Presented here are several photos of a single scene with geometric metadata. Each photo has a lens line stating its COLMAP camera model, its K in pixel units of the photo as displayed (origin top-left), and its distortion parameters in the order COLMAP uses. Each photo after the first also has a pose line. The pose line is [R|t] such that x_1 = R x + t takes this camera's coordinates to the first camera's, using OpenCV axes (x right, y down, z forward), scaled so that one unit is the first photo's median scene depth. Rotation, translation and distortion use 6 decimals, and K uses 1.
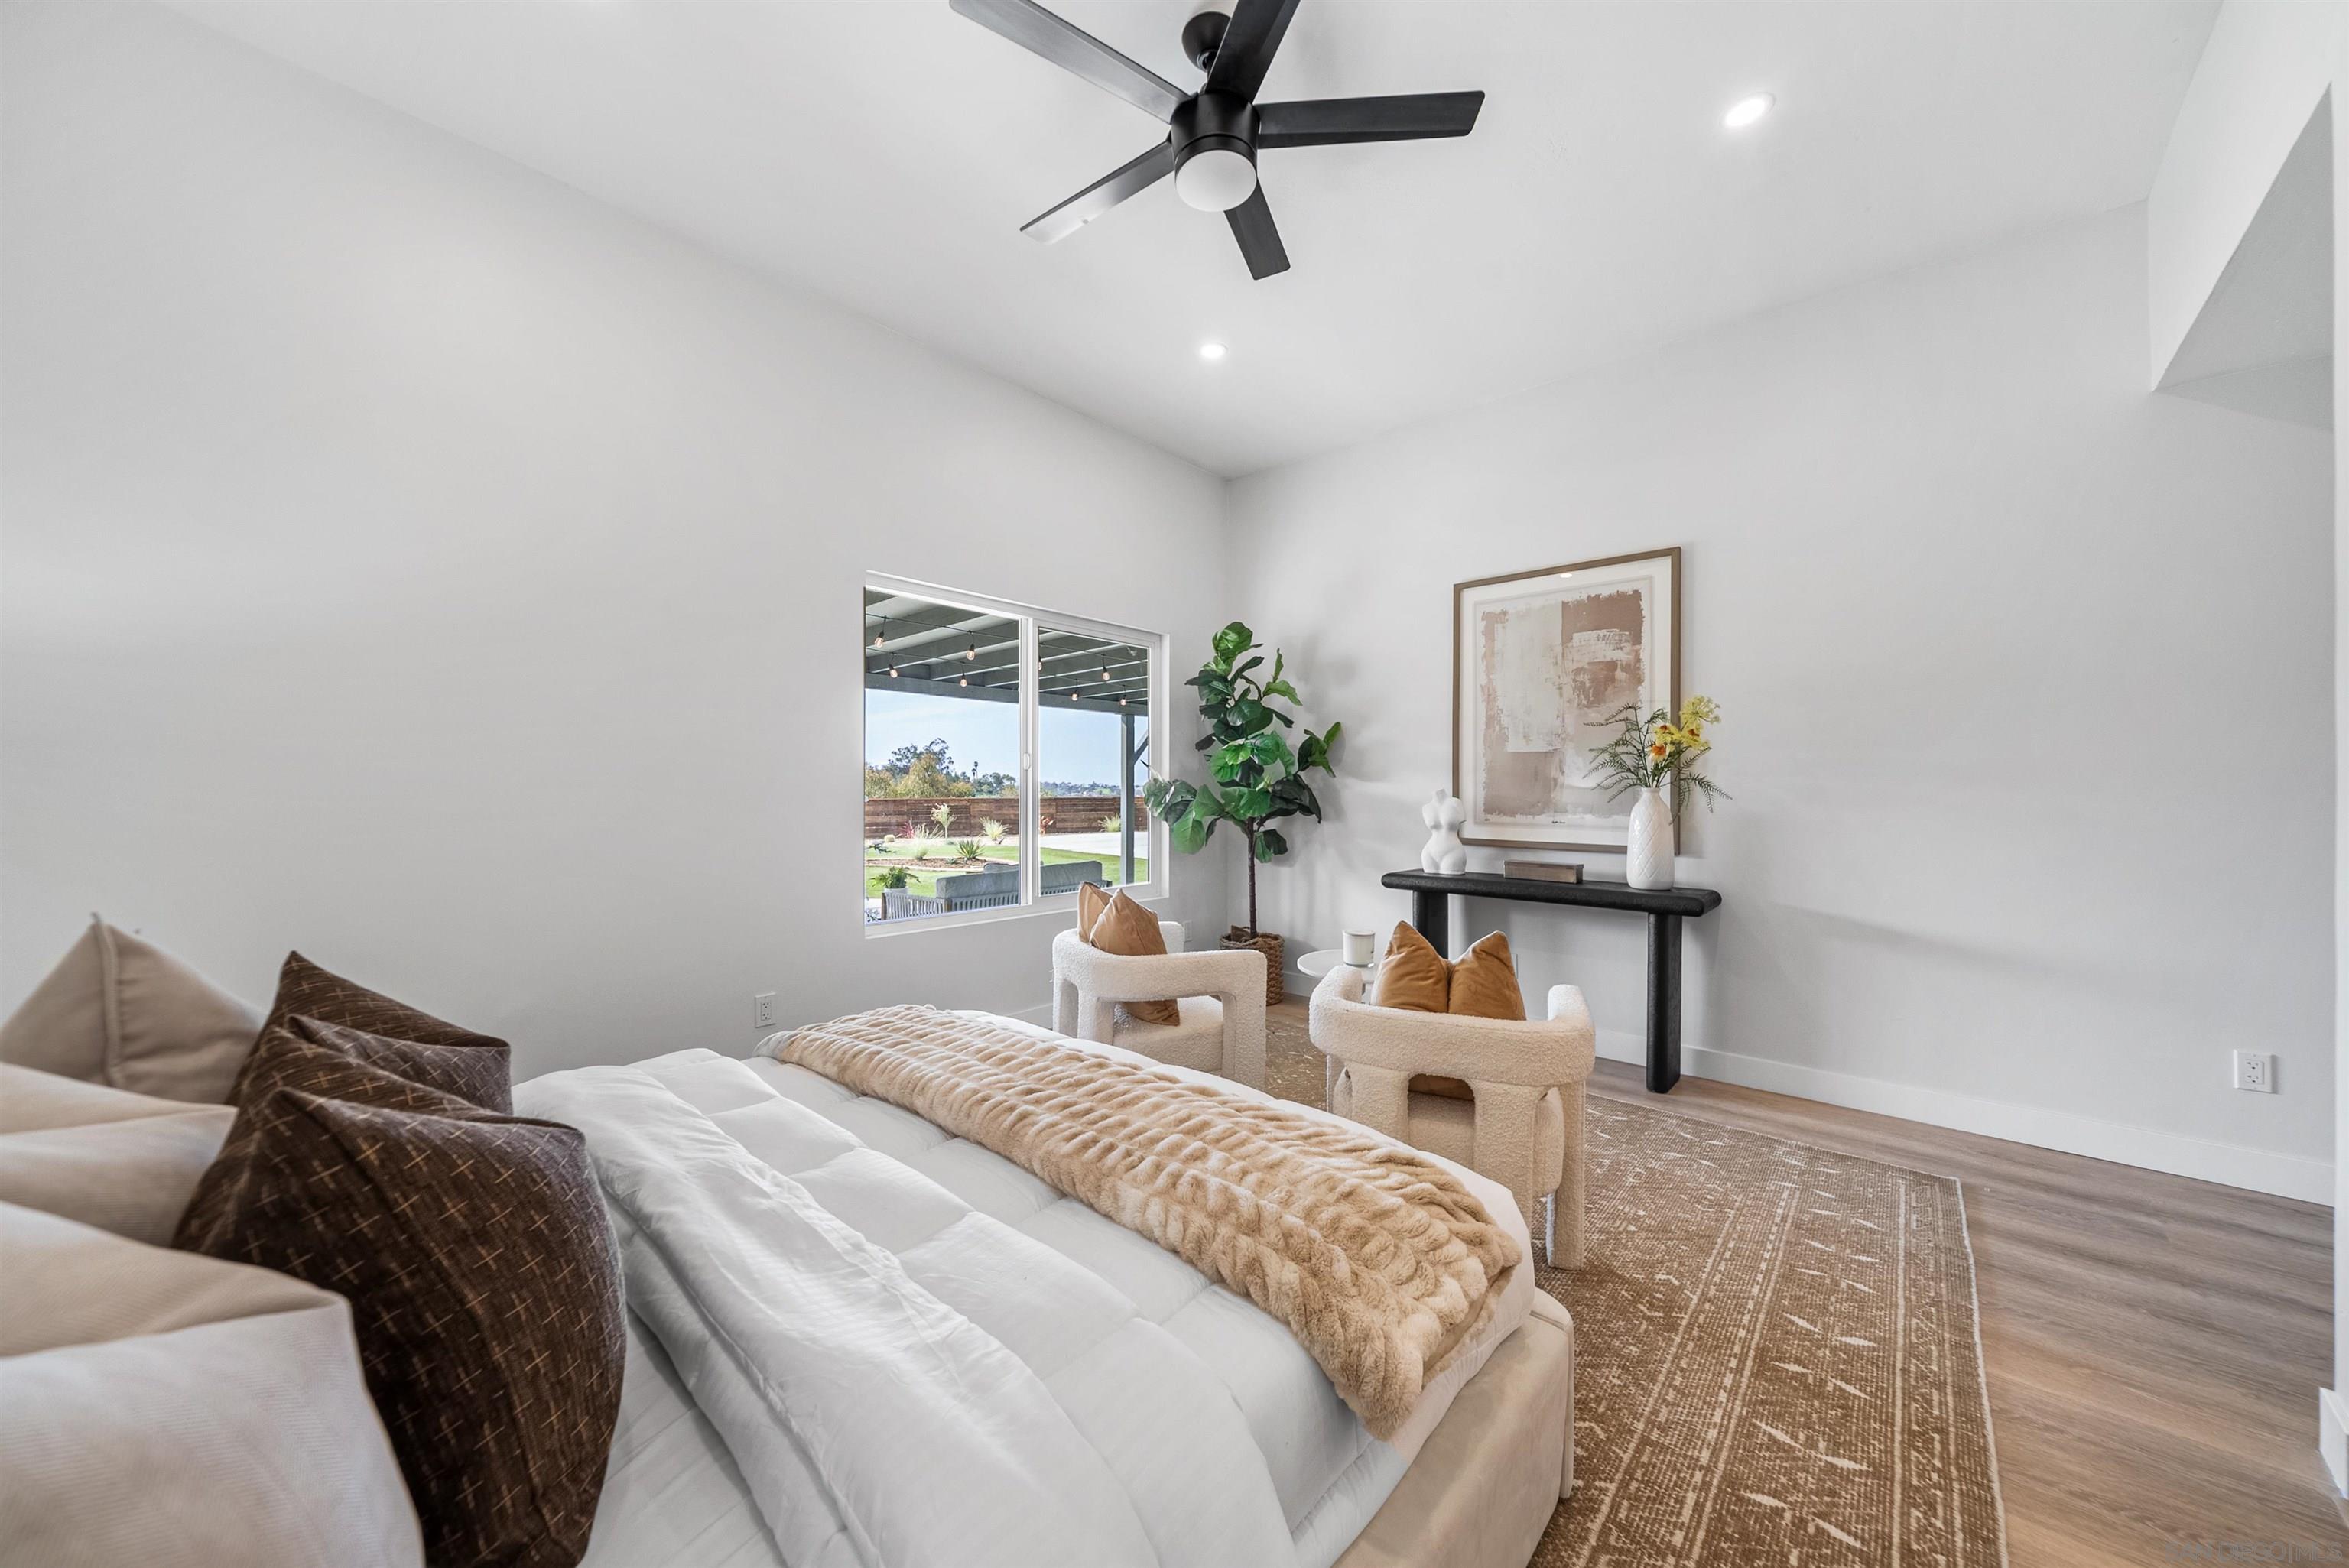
lens RADIAL K [[822.4, 0, 1166.5], [0, 822.4, 791.6], [0, 0, 1]] dist [0.001621, -0.000586]
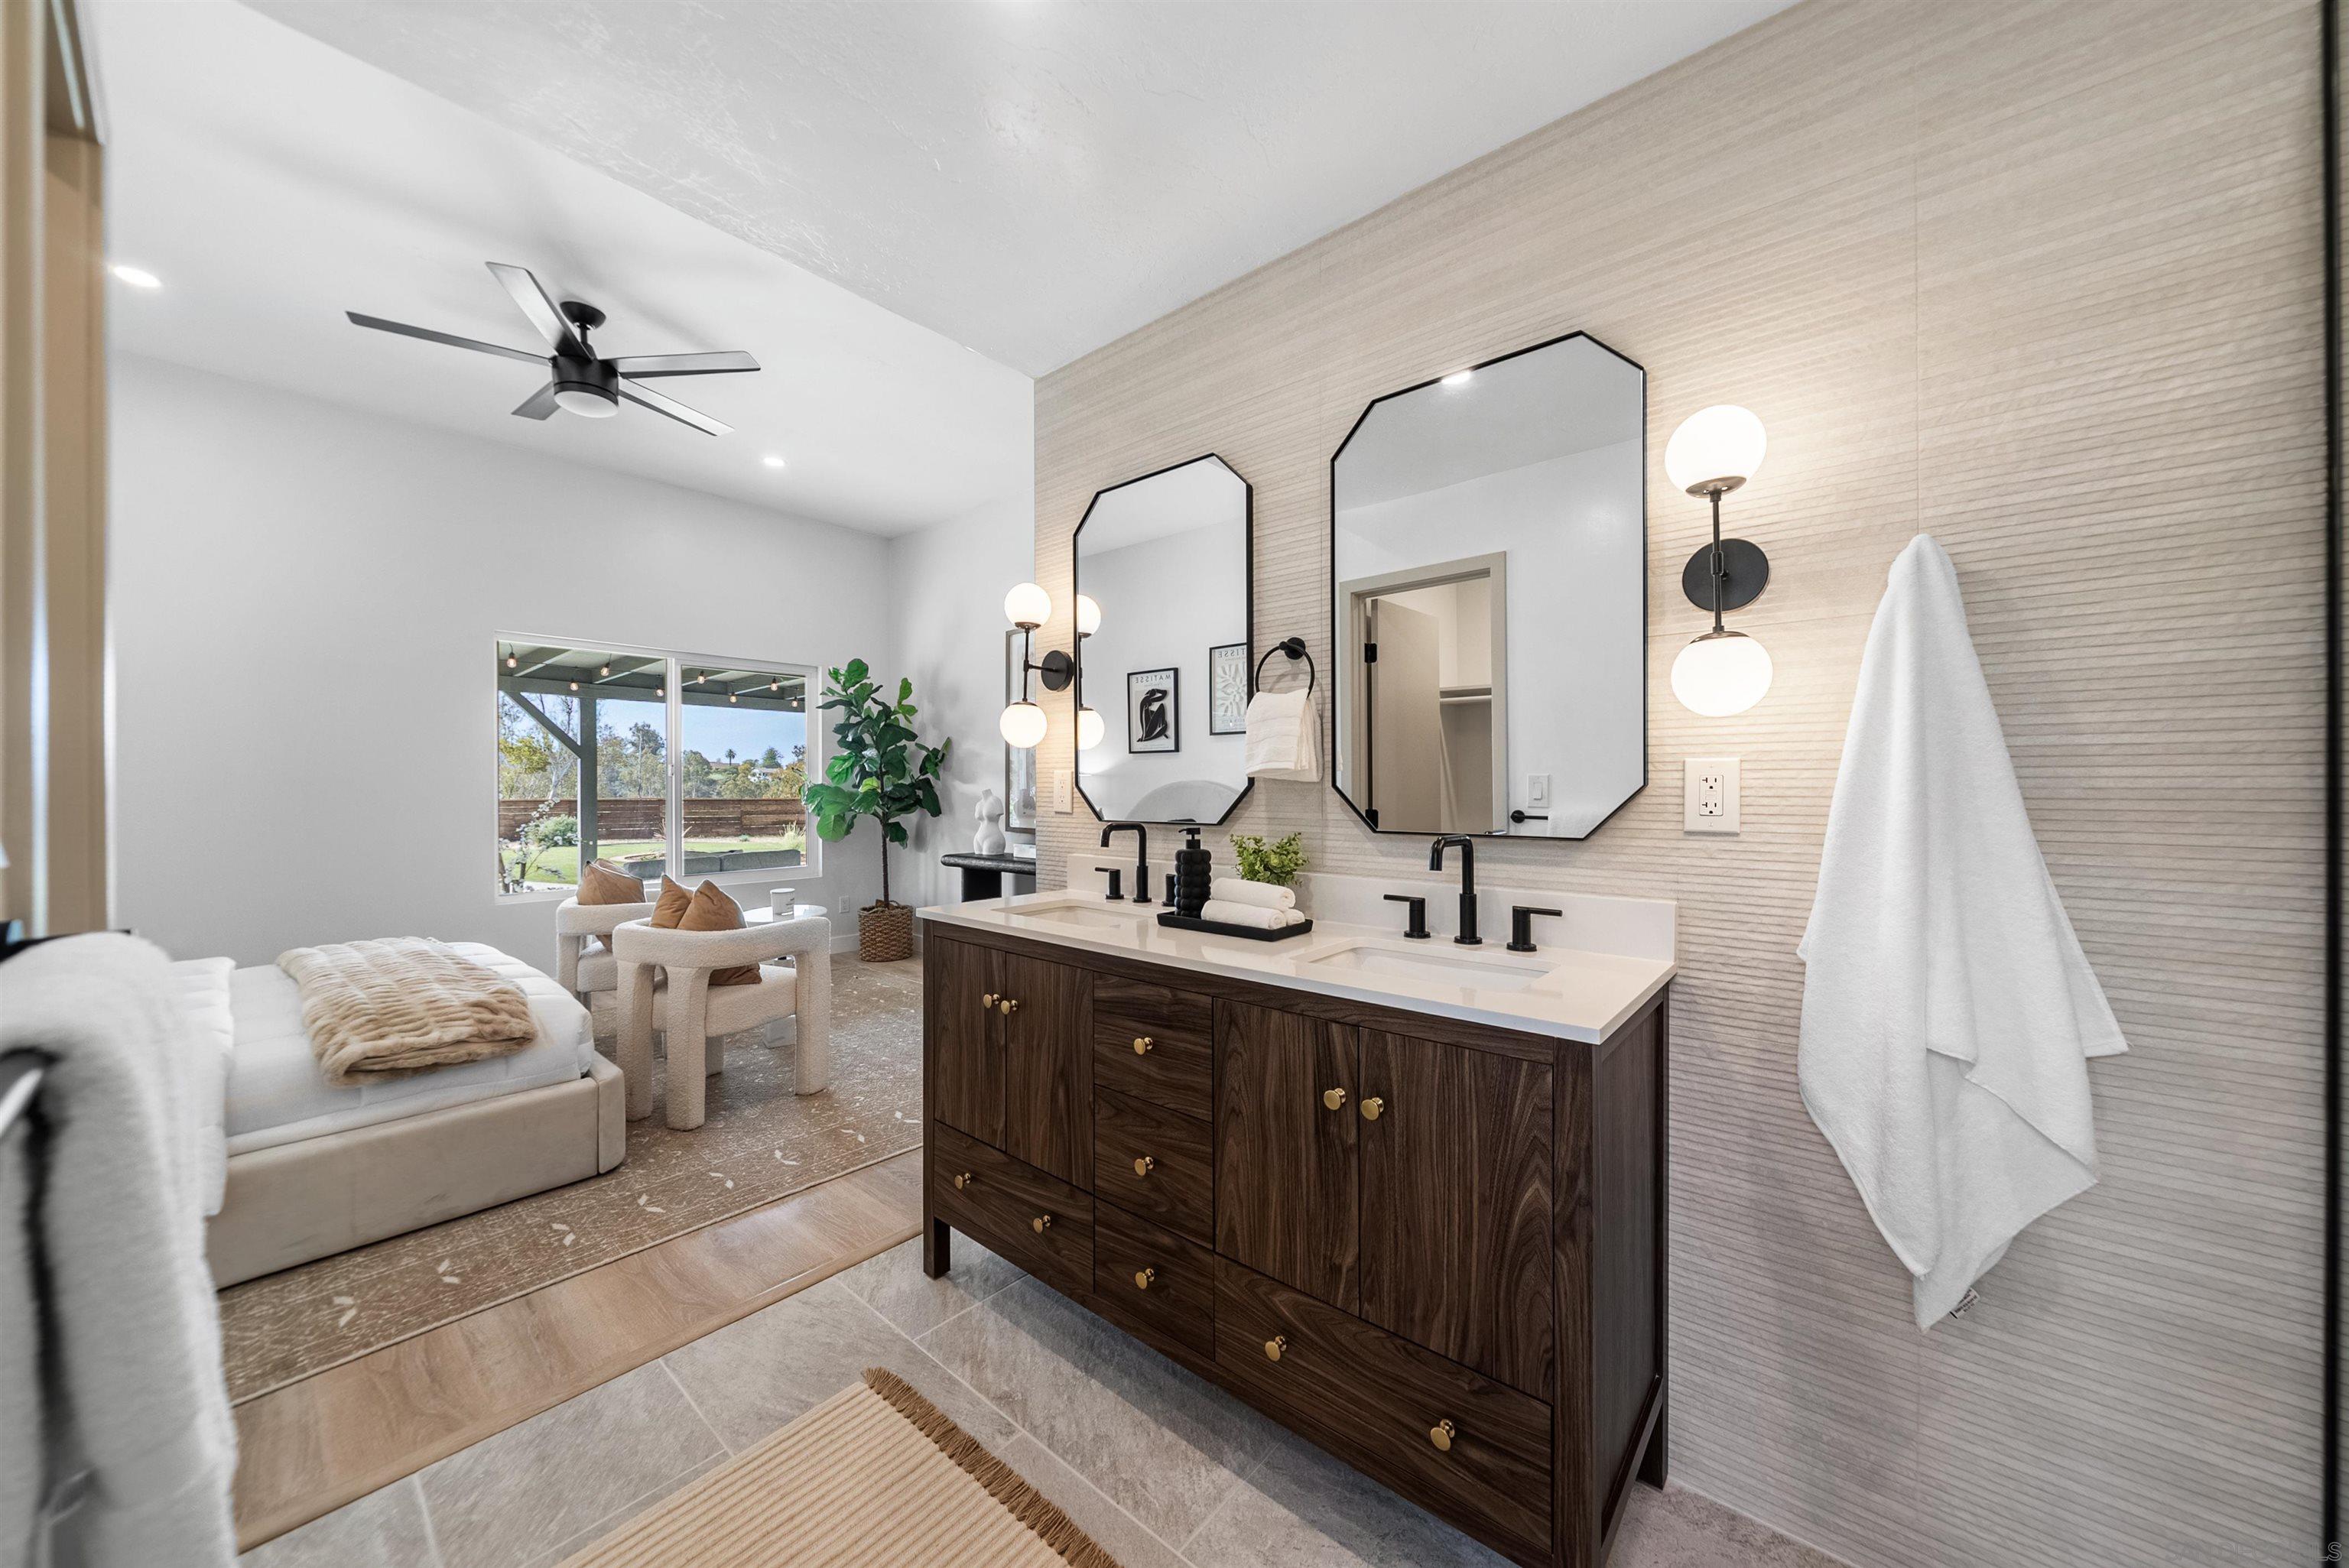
lens RADIAL K [[822.4, 0, 1179.5], [0, 822.4, 784.6], [0, 0, 1]] dist [0.001621, -0.000586]
pose [[0.999434, 0.001107, 0.033635, 0.516416], [-0.000671, 0.999916, -0.012955, 0.005209], [-0.033647, 0.012925, 0.999350, -0.265910]]
